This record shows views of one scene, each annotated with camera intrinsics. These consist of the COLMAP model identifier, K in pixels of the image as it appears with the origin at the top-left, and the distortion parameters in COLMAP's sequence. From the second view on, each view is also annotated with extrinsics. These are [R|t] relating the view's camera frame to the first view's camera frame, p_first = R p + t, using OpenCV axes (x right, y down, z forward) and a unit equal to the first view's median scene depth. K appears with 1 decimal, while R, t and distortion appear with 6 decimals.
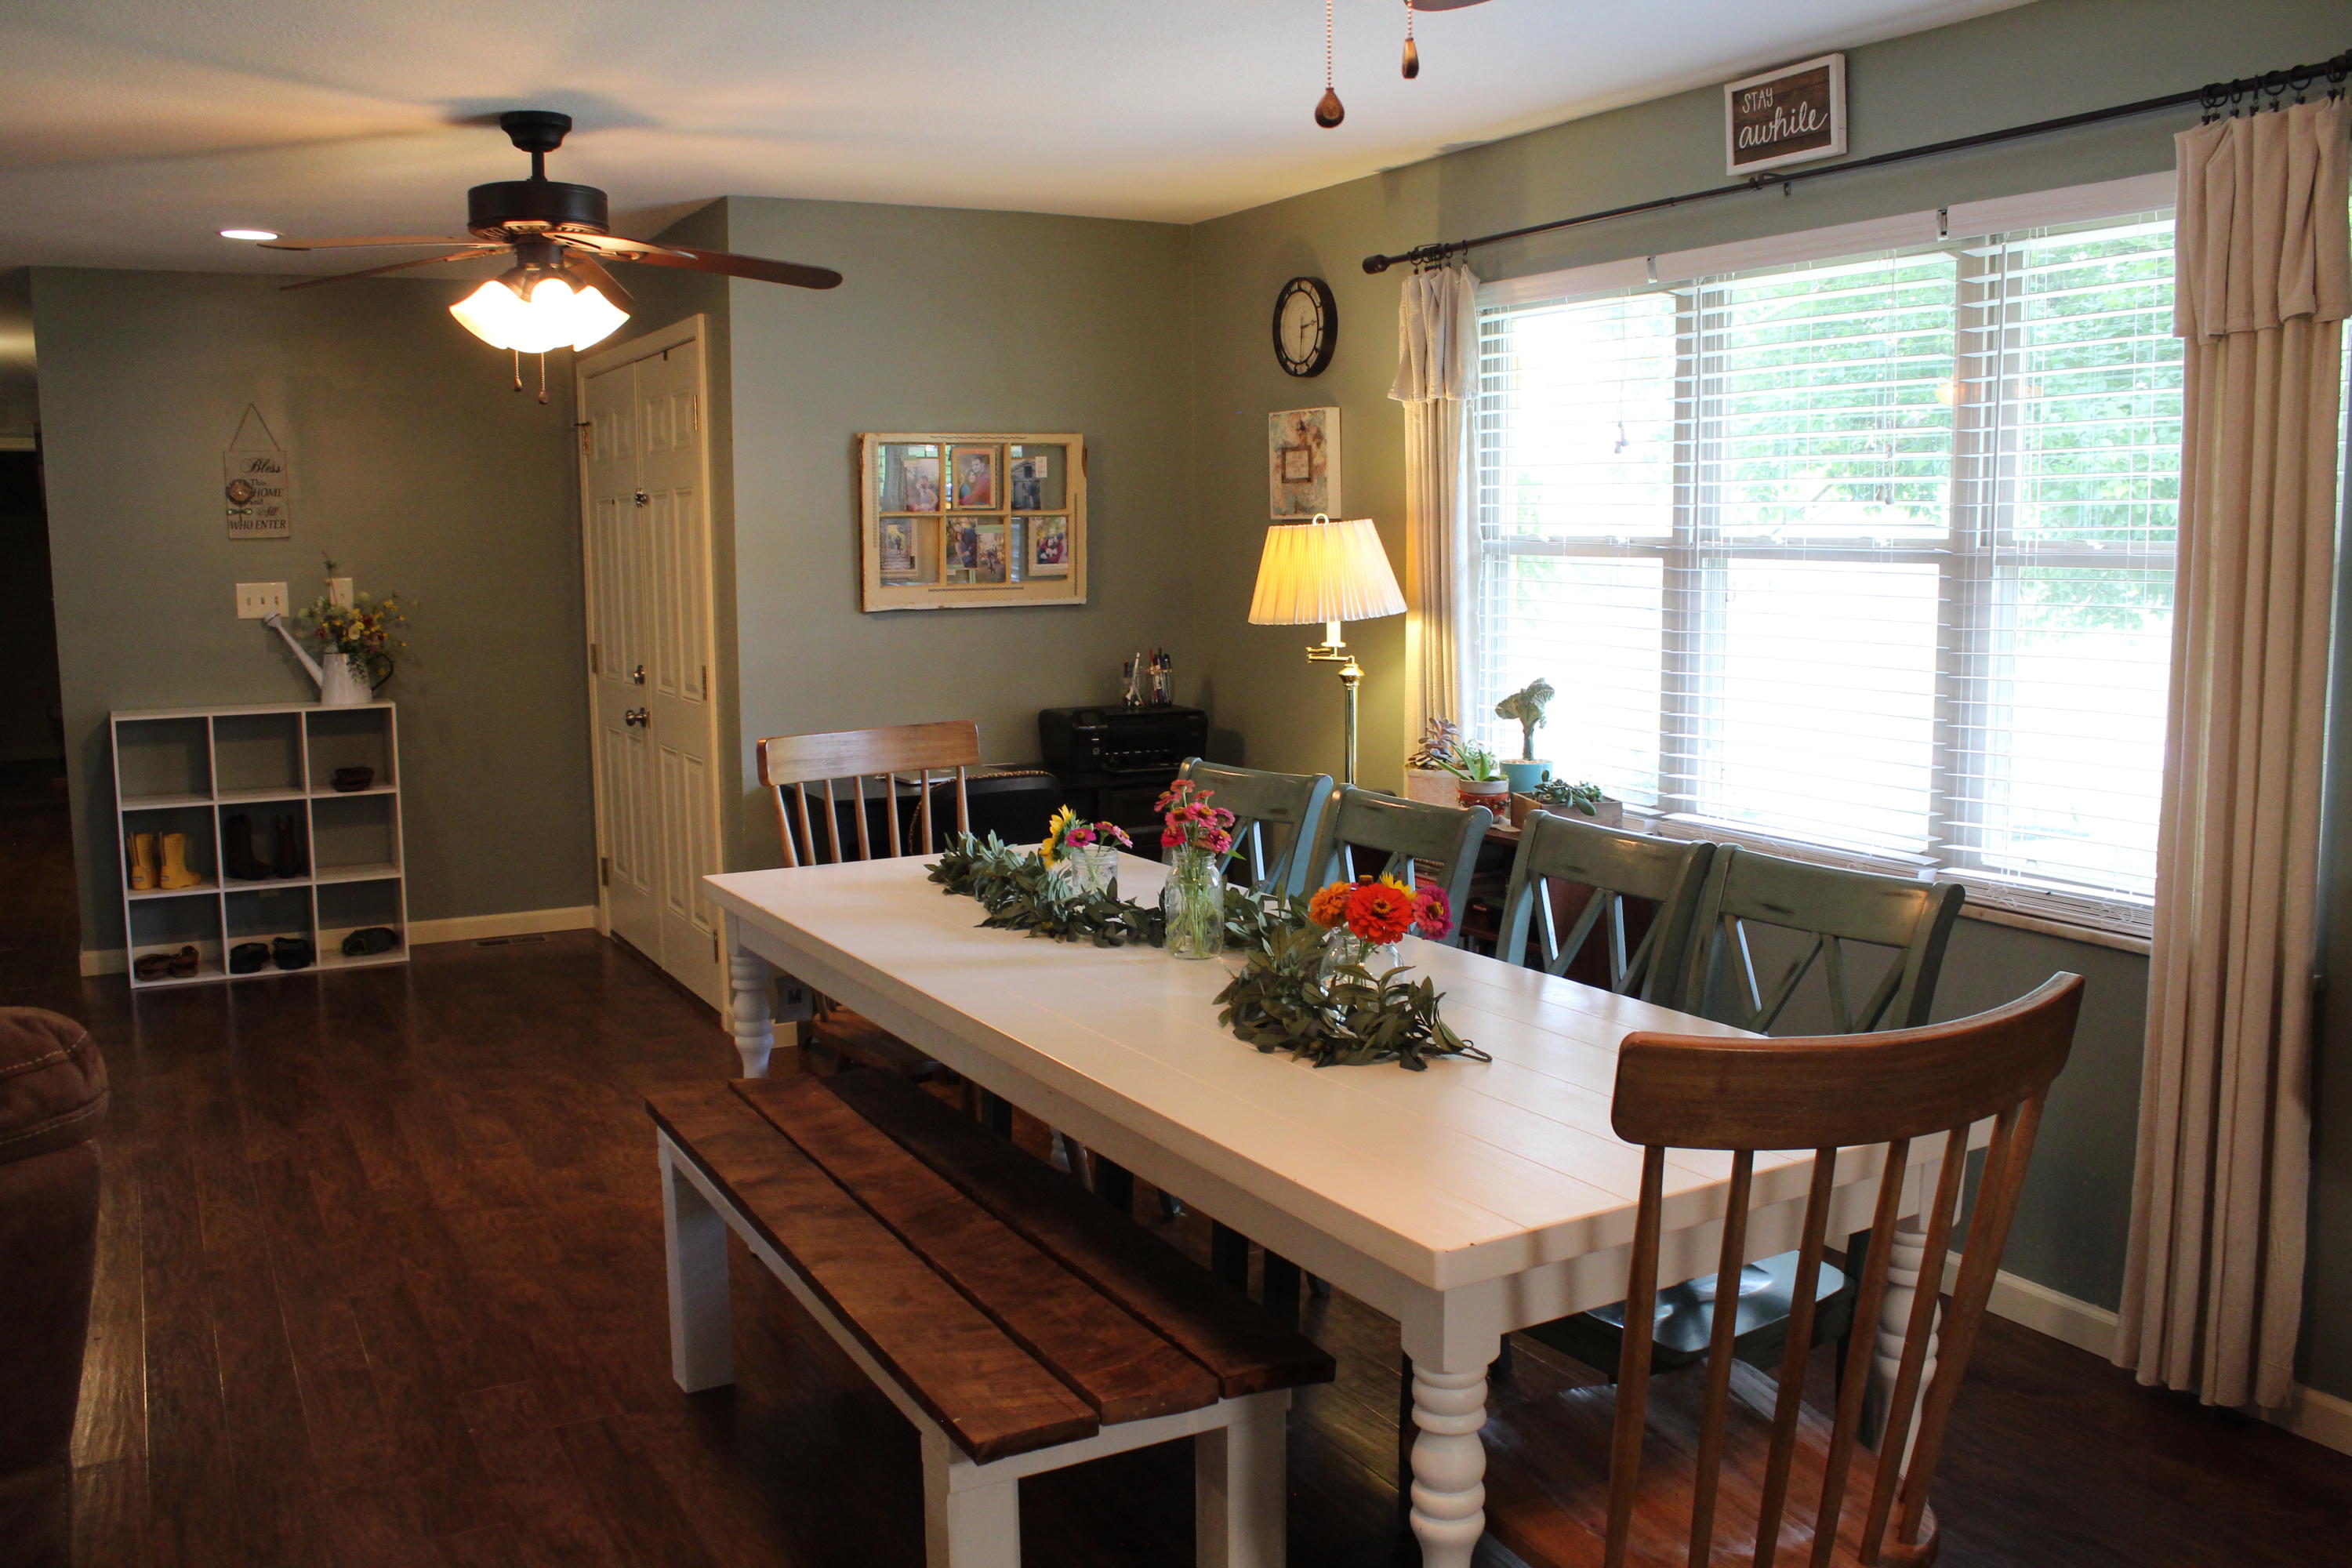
lens RADIAL K [[1984.3, 0, 1155.8], [0, 1984.3, 775.6], [0, 0, 1]] dist [-0.153221, 0.133629]
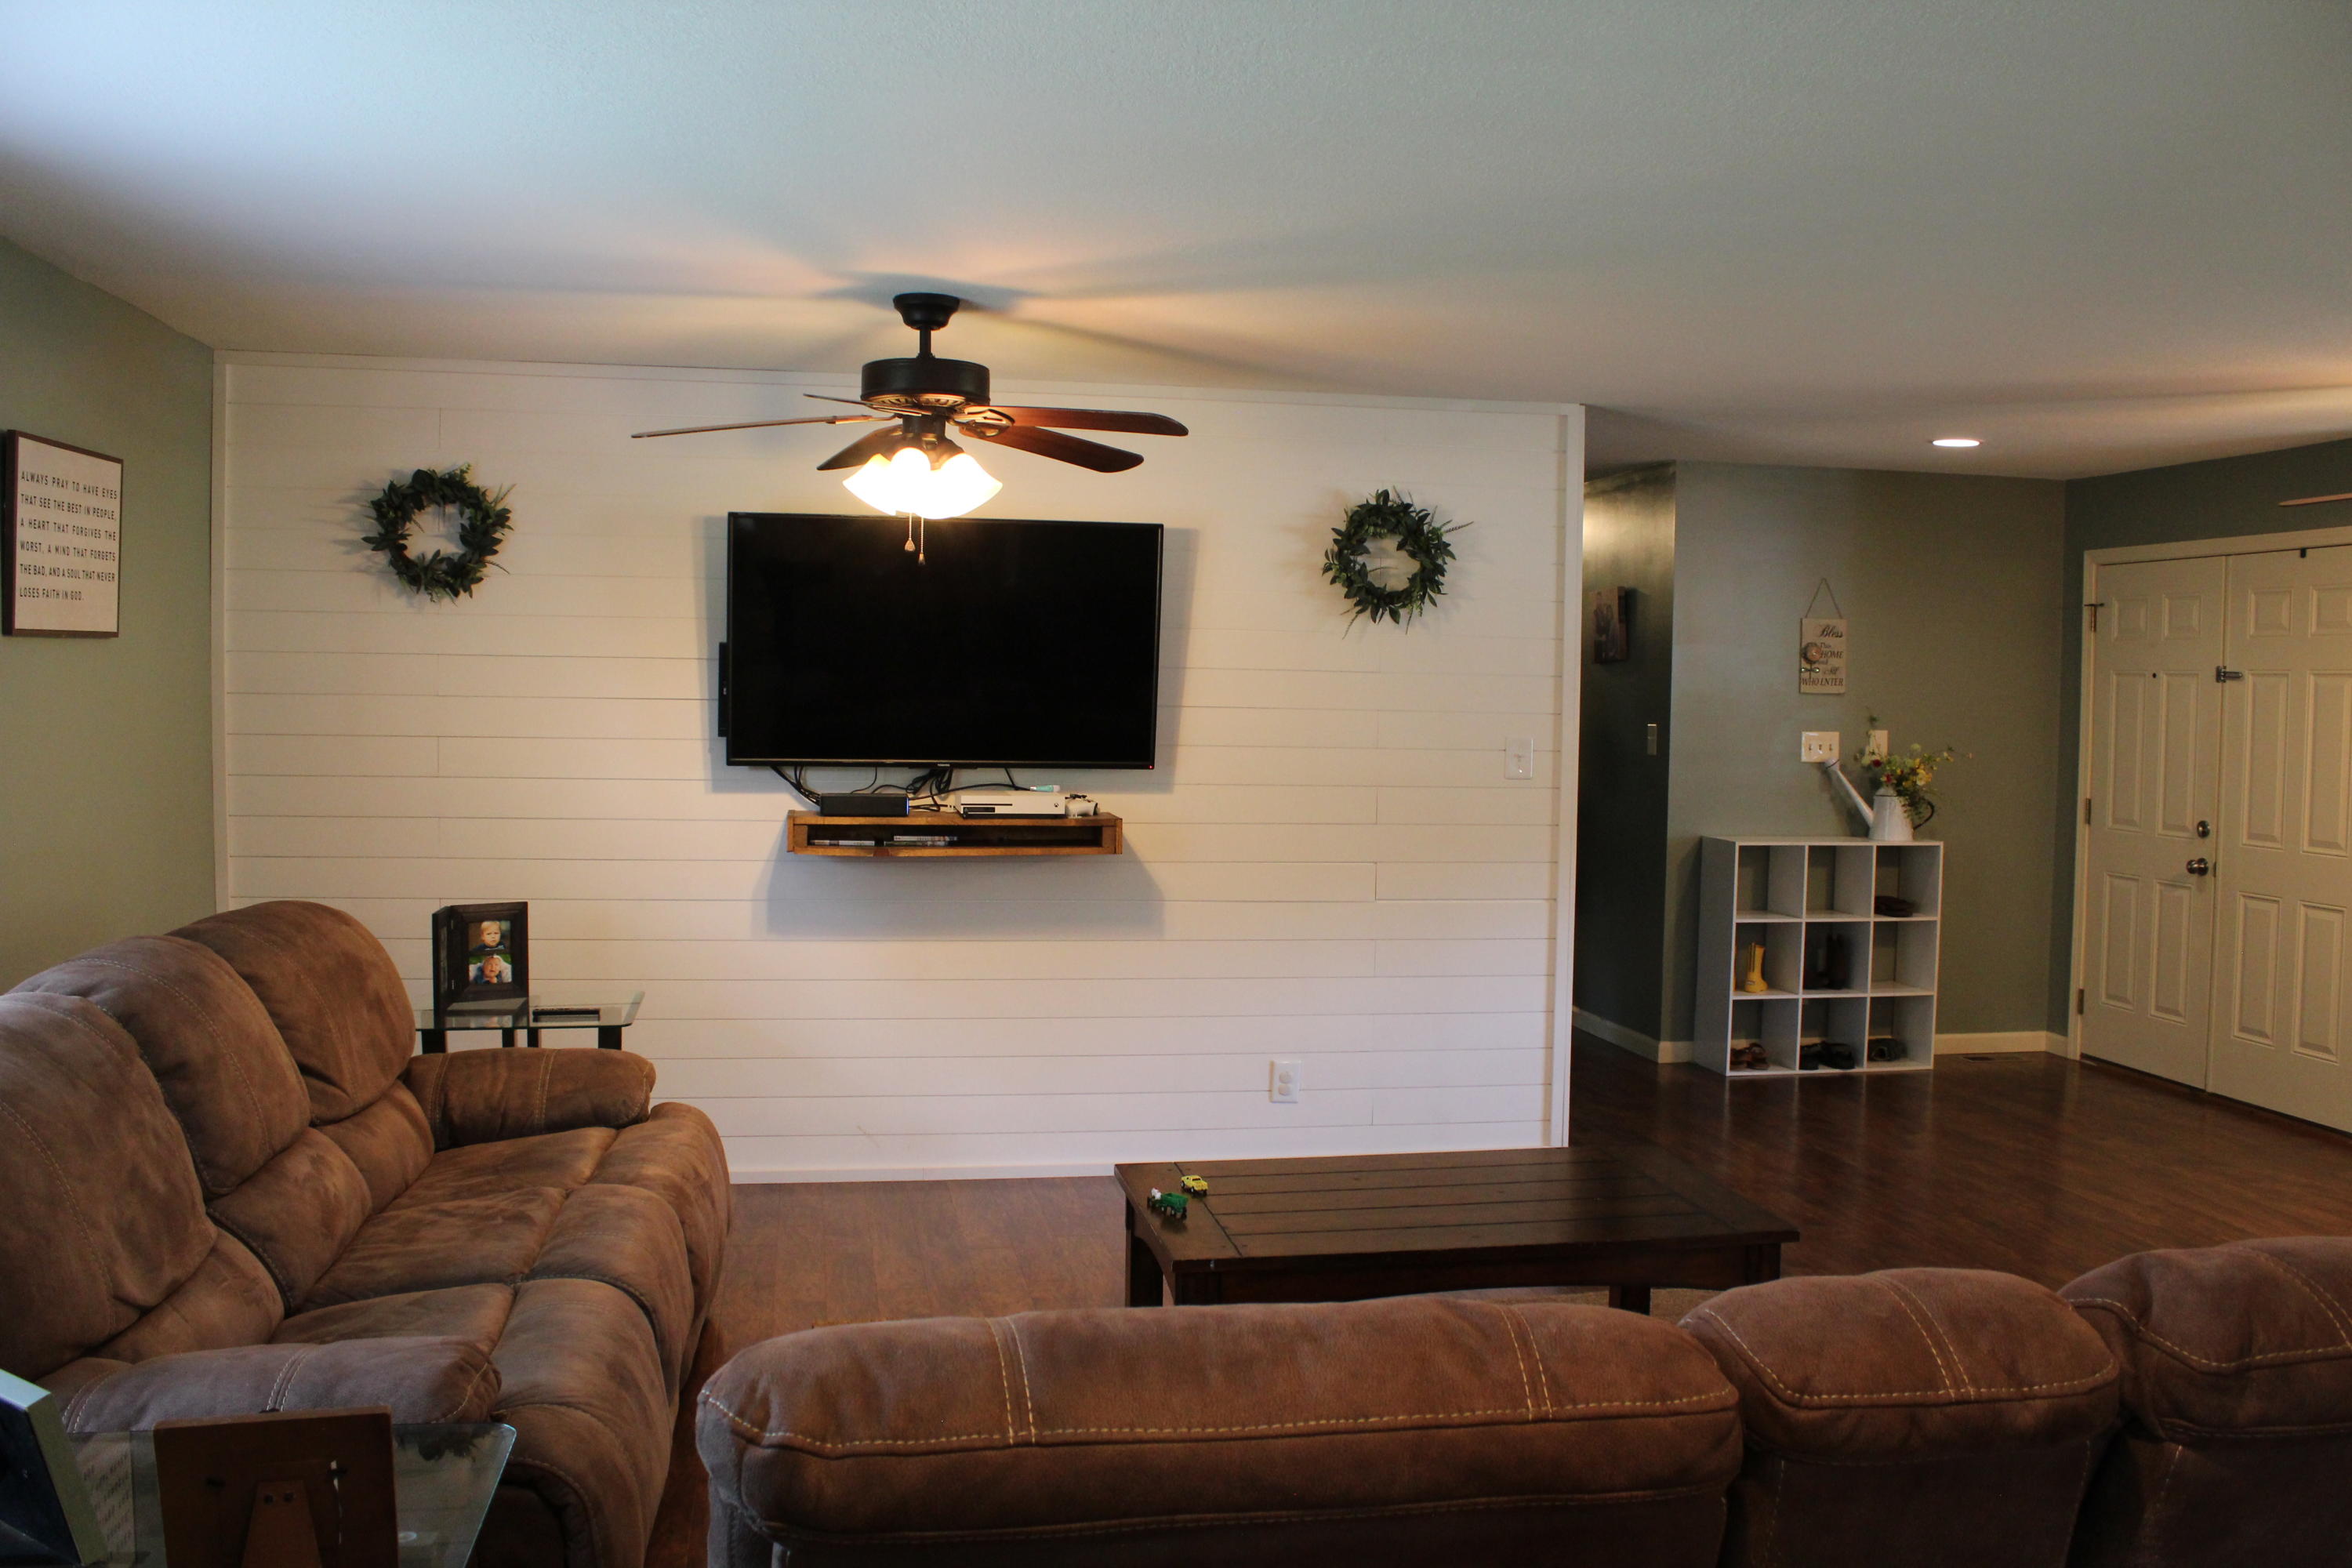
lens RADIAL K [[1984.3, 0, 1183.3], [0, 1984.3, 783.3], [0, 0, 1]] dist [-0.153221, 0.133629]
pose [[0.955399, 0.041759, -0.292349, -0.497167], [-0.062626, 0.996085, -0.062383, 0.028293], [0.288600, 0.077910, 0.954275, -0.229664]]
